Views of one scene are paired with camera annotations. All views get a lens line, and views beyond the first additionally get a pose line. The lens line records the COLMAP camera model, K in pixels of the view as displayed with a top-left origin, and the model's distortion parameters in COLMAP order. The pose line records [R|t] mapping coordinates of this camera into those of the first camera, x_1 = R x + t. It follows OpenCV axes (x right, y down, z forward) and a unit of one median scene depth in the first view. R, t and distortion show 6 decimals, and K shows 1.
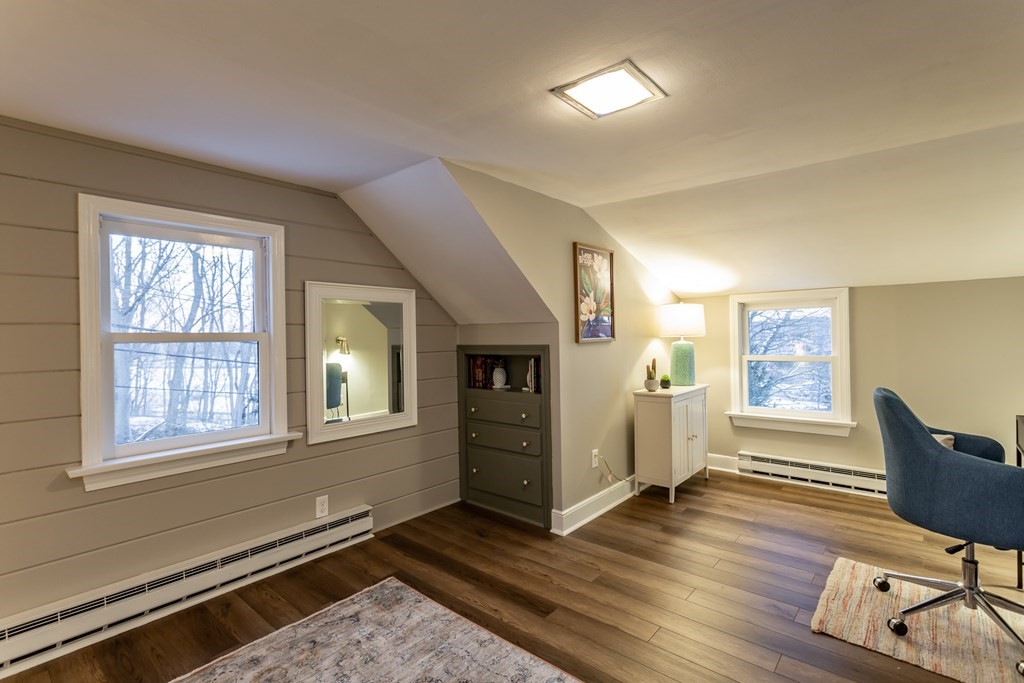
lens RADIAL K [[488.2, 0, 507.2], [0, 488.2, 338.3], [0, 0, 1]] dist [-0.003151, 0.003717]
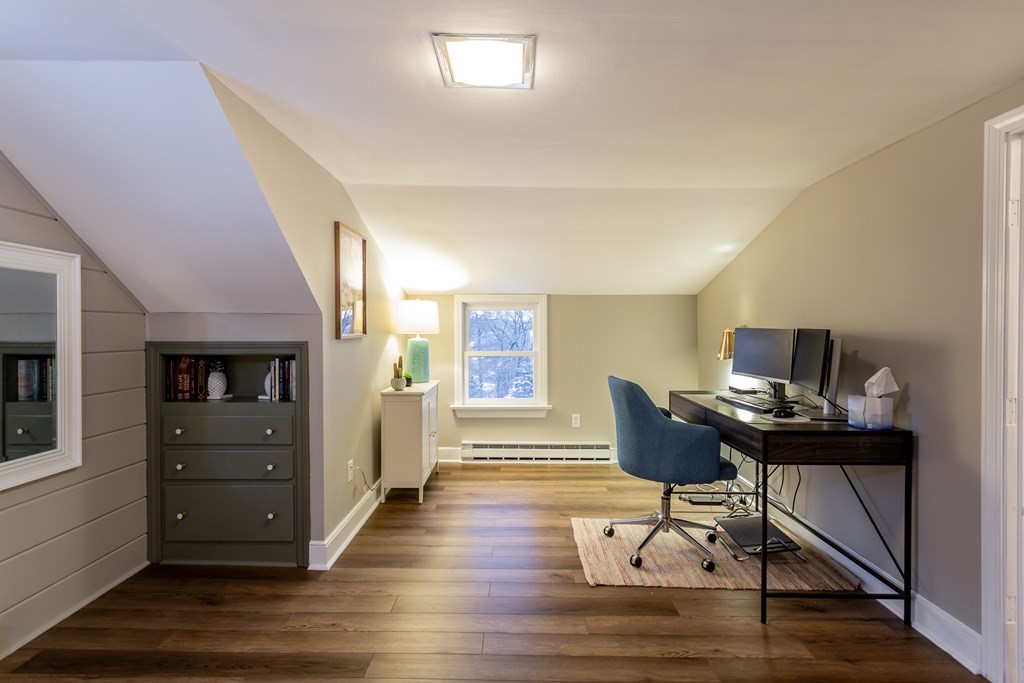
lens RADIAL K [[488.2, 0, 514.0], [0, 488.2, 335.6], [0, 0, 1]] dist [-0.003151, 0.003717]
pose [[0.757366, 0.009872, 0.652916, -0.175644], [-0.010788, 0.999938, -0.002605, 0.001877], [-0.652902, -0.005071, 0.757426, 0.144949]]
